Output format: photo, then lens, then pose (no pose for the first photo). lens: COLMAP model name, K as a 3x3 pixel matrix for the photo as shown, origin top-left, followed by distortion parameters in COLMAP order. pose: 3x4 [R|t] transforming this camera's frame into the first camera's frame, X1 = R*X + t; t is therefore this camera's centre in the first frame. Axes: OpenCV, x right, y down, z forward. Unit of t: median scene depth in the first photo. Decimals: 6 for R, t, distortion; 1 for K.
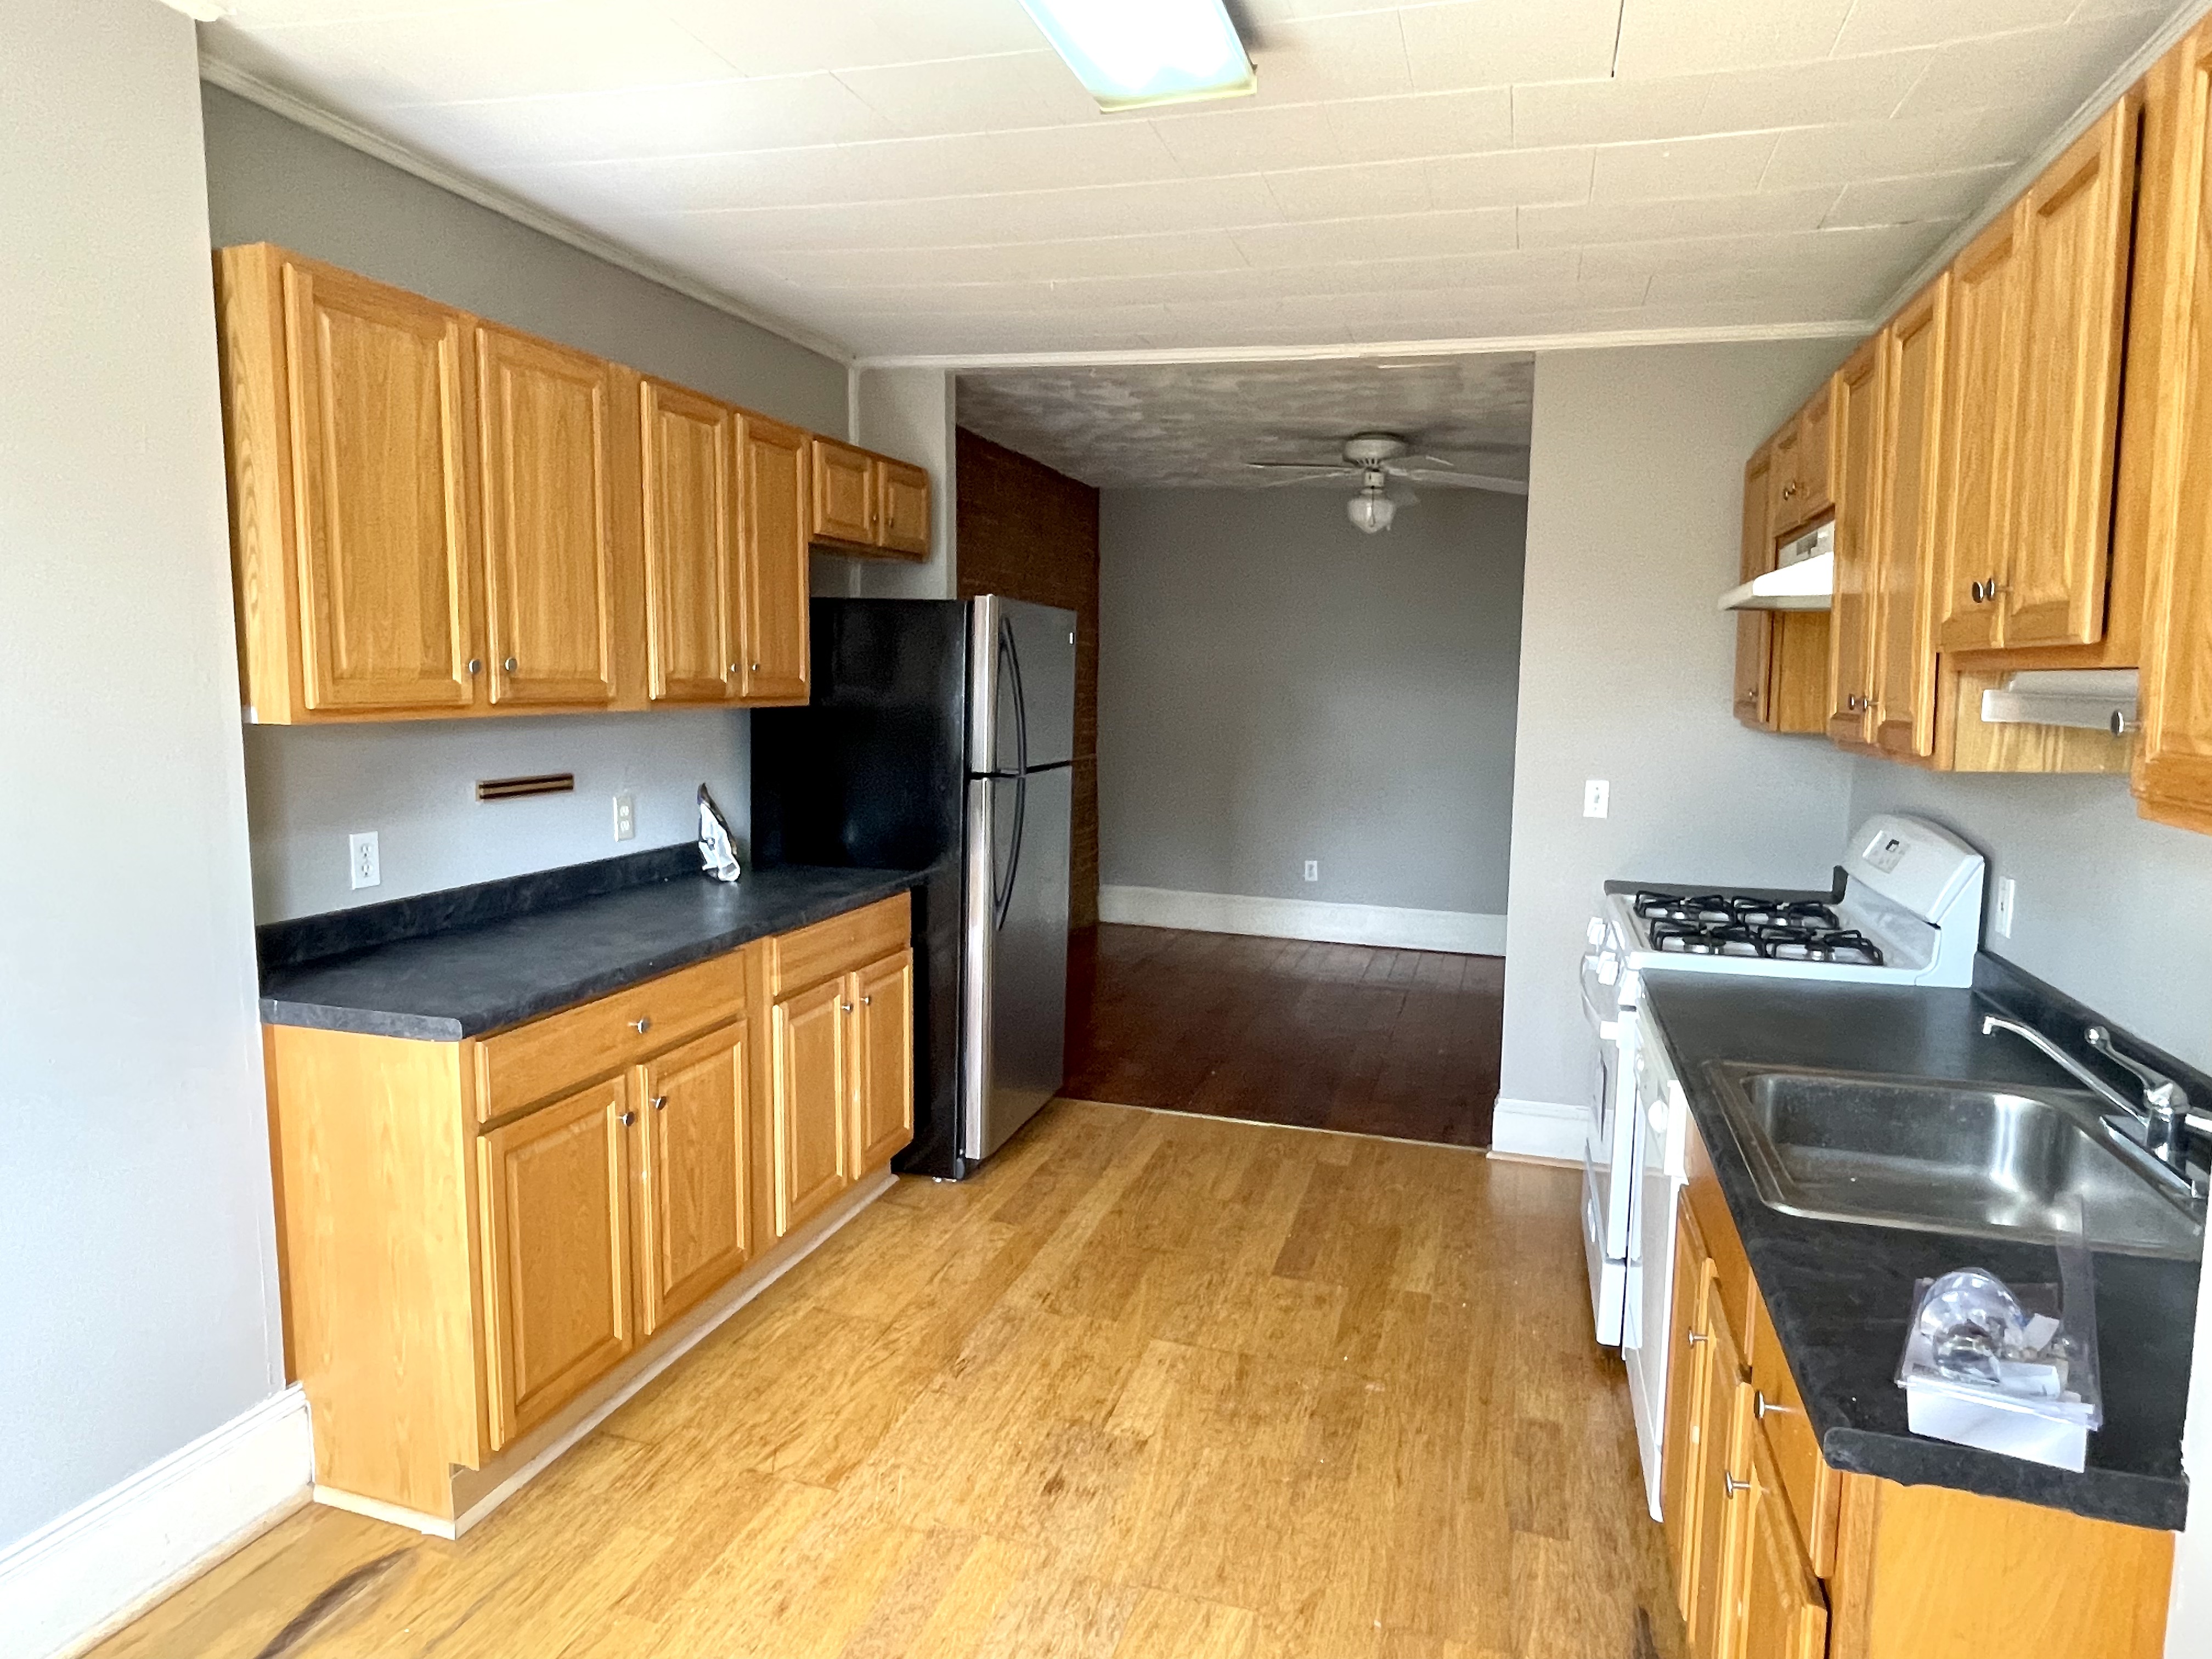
lens RADIAL K [[1326.1, 0, 1101.0], [0, 1326.1, 826.1], [0, 0, 1]] dist [-0.004709, -0.001787]
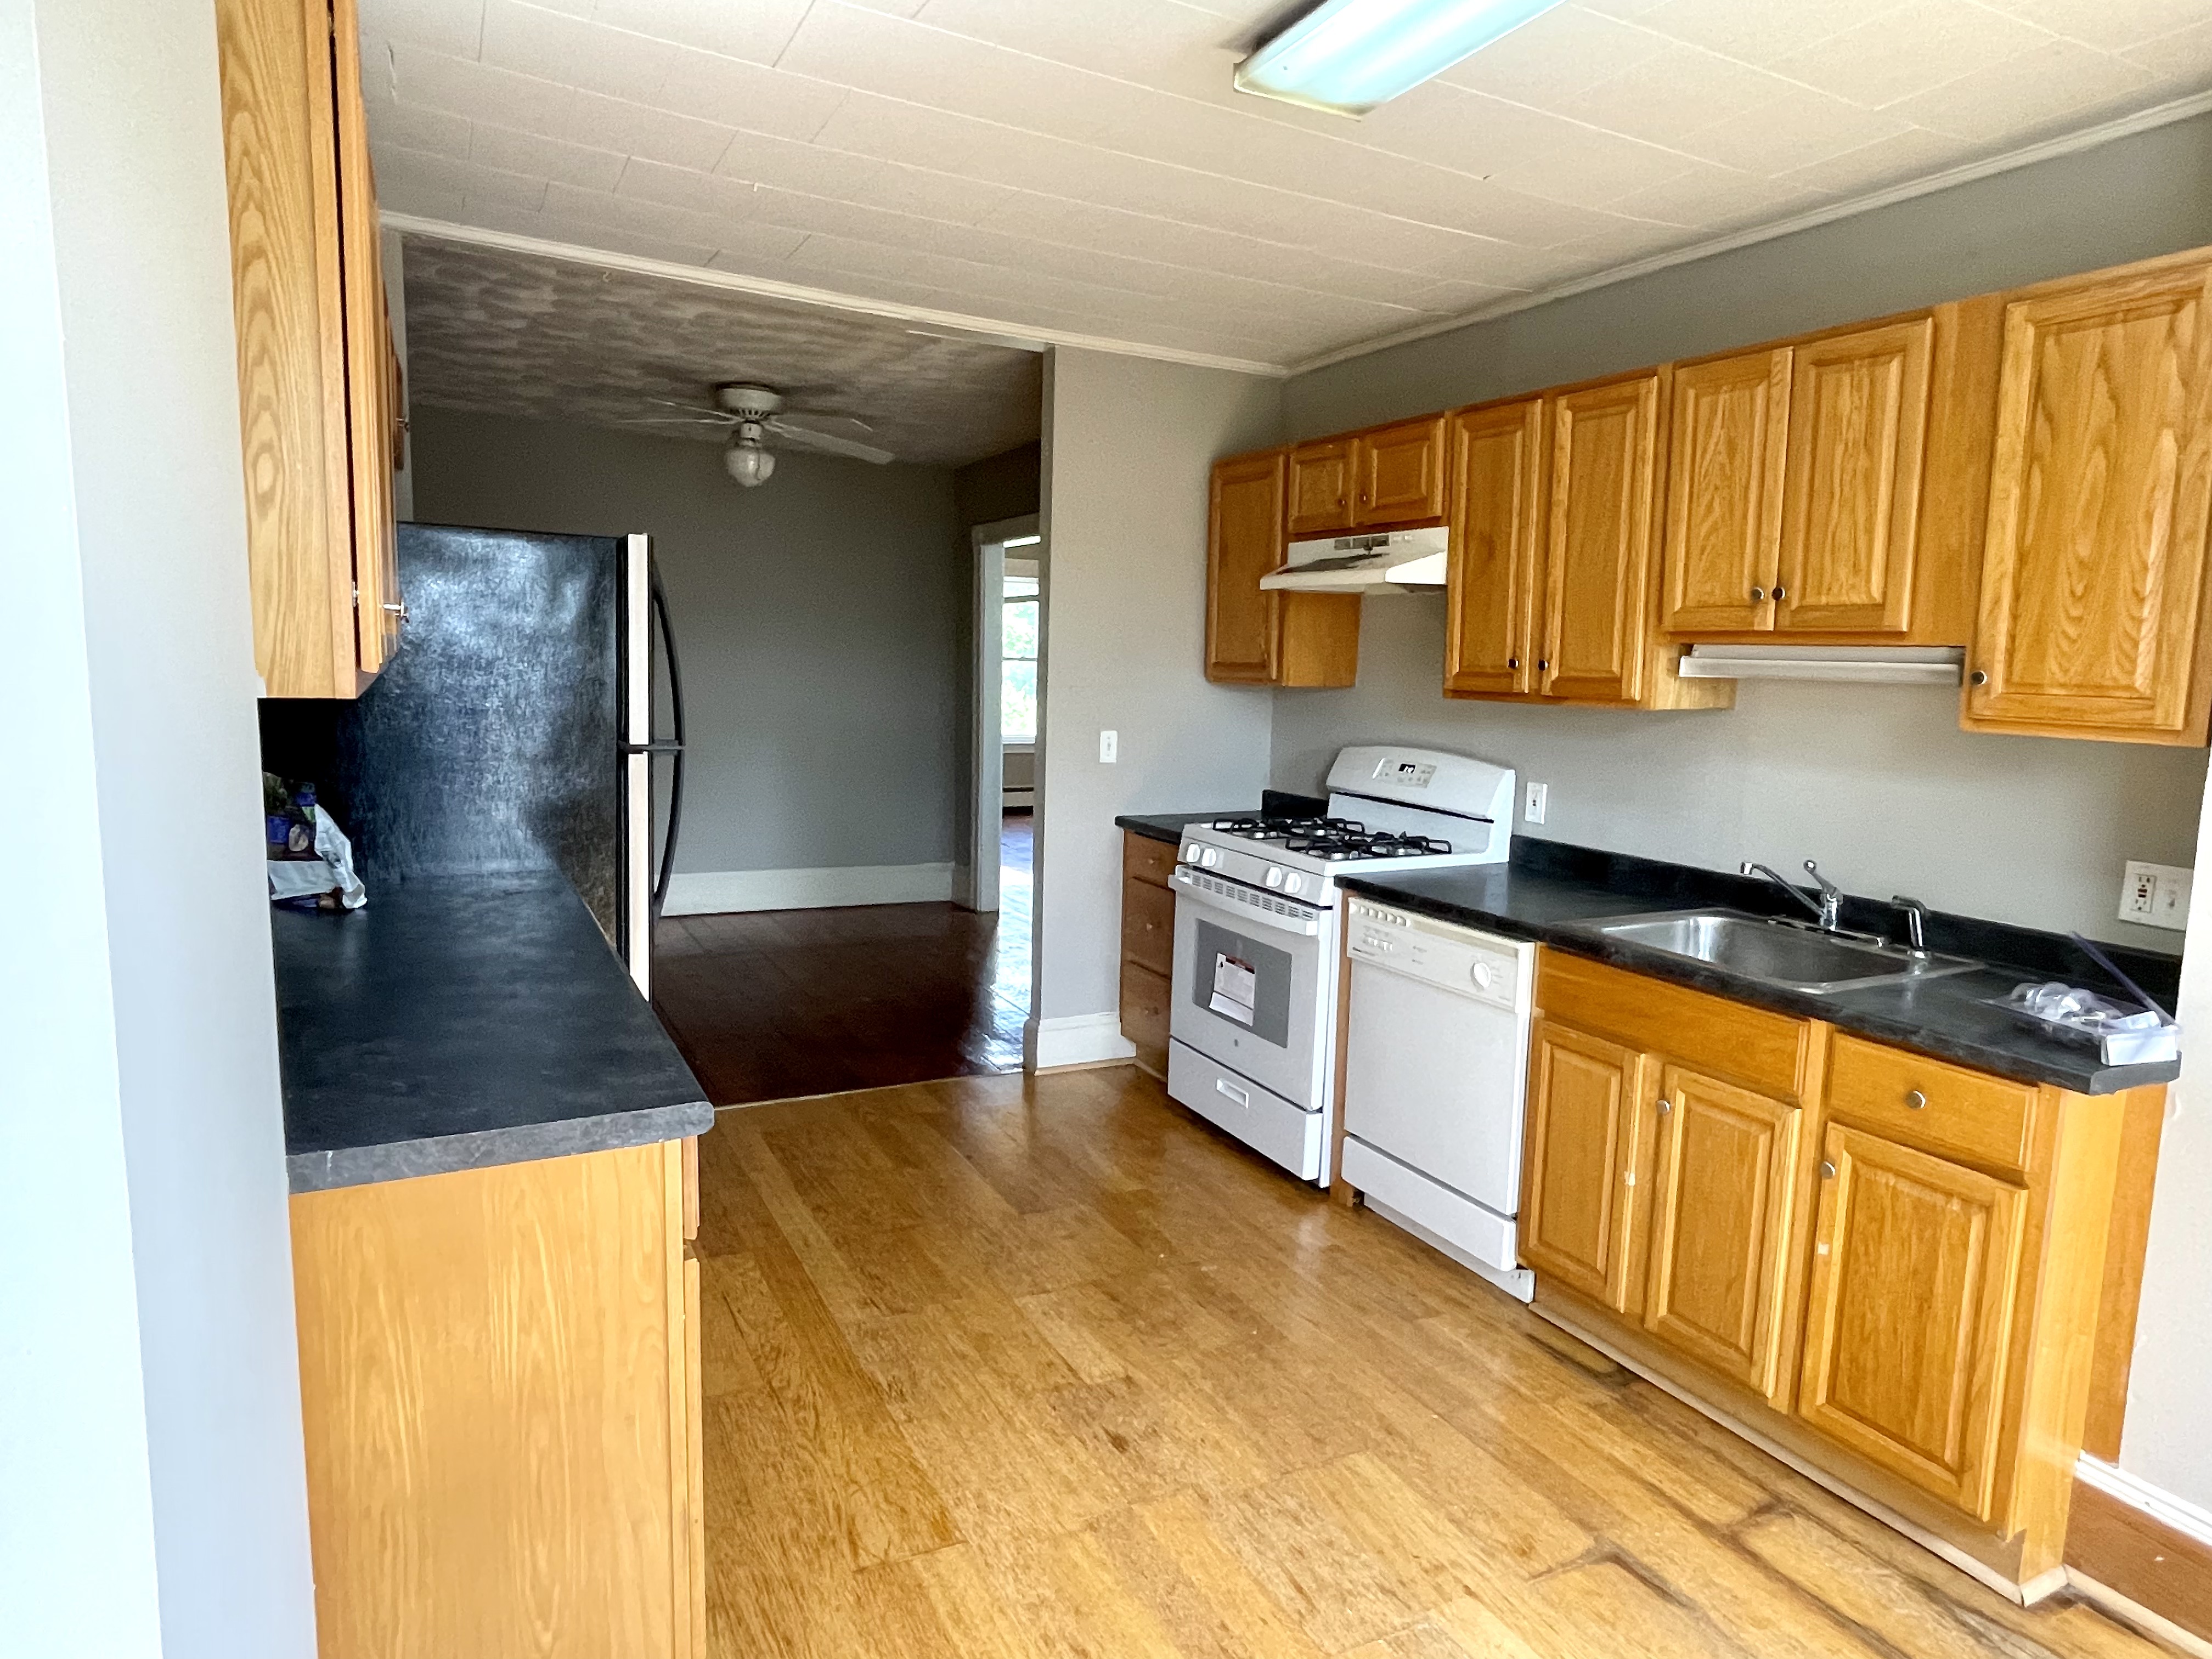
lens RADIAL K [[1326.1, 0, 1101.0], [0, 1326.1, 826.1], [0, 0, 1]] dist [-0.004709, -0.001787]
pose [[0.716163, -0.083024, 0.692977, -0.598447], [0.061259, 0.996545, 0.056086, -0.022852], [-0.695239, 0.002284, 0.718775, 0.240467]]
